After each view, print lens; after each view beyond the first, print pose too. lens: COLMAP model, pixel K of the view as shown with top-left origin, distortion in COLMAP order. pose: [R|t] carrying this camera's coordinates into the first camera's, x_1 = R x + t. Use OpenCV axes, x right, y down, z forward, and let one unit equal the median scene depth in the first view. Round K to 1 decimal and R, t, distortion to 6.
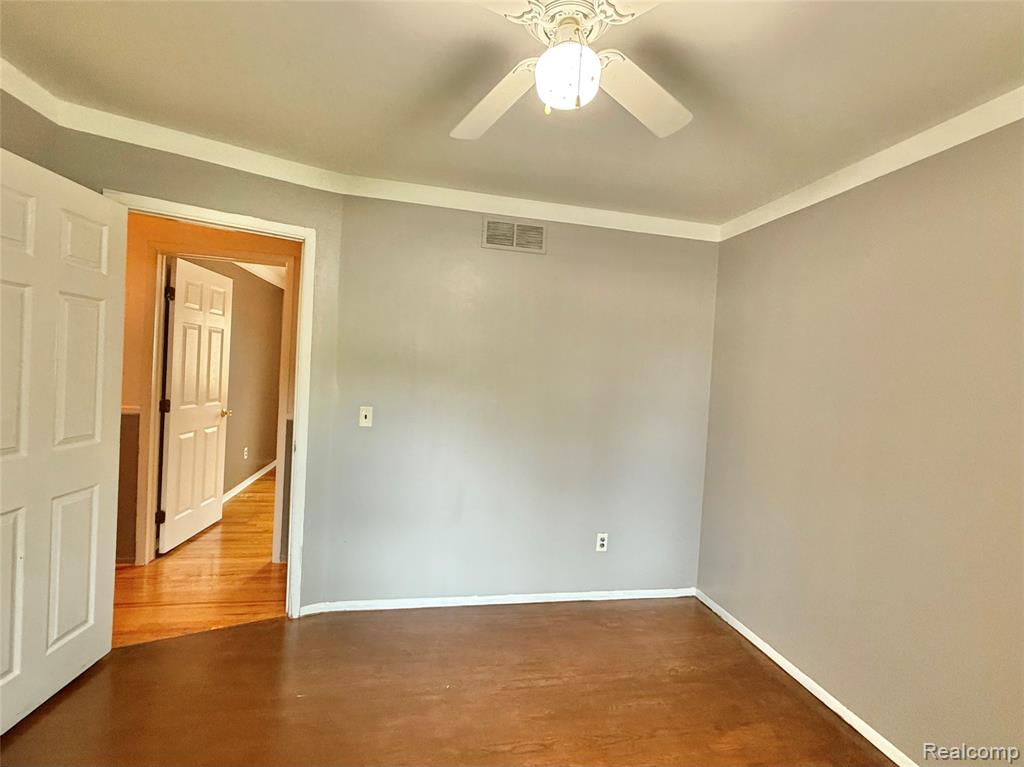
lens RADIAL K [[460.4, 0, 512.0], [0, 460.4, 383.5], [0, 0, 1]] dist [0.001866, 0.000245]
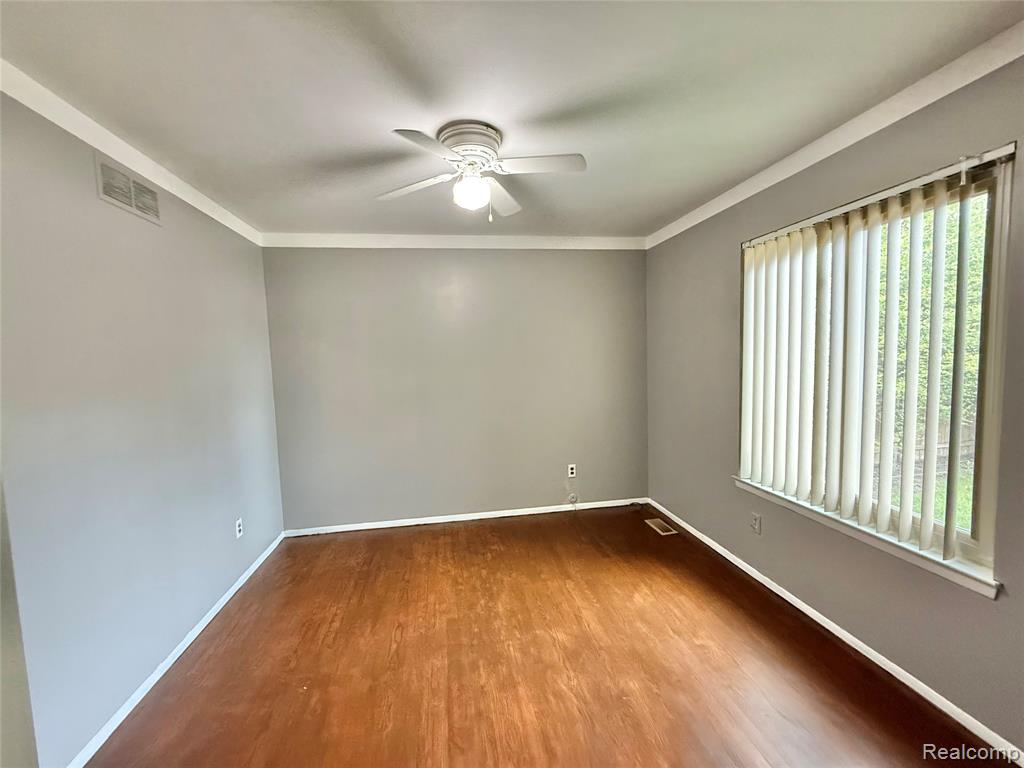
lens RADIAL K [[409.5, 0, 512.0], [0, 409.5, 384.0], [0, 0, 1]] dist [0.007953, 0.000179]
pose [[0.035794, -0.133381, 0.990418, -0.693090], [0.060857, 0.989505, 0.131059, -0.060400], [-0.997504, 0.055583, 0.043536, 0.359417]]
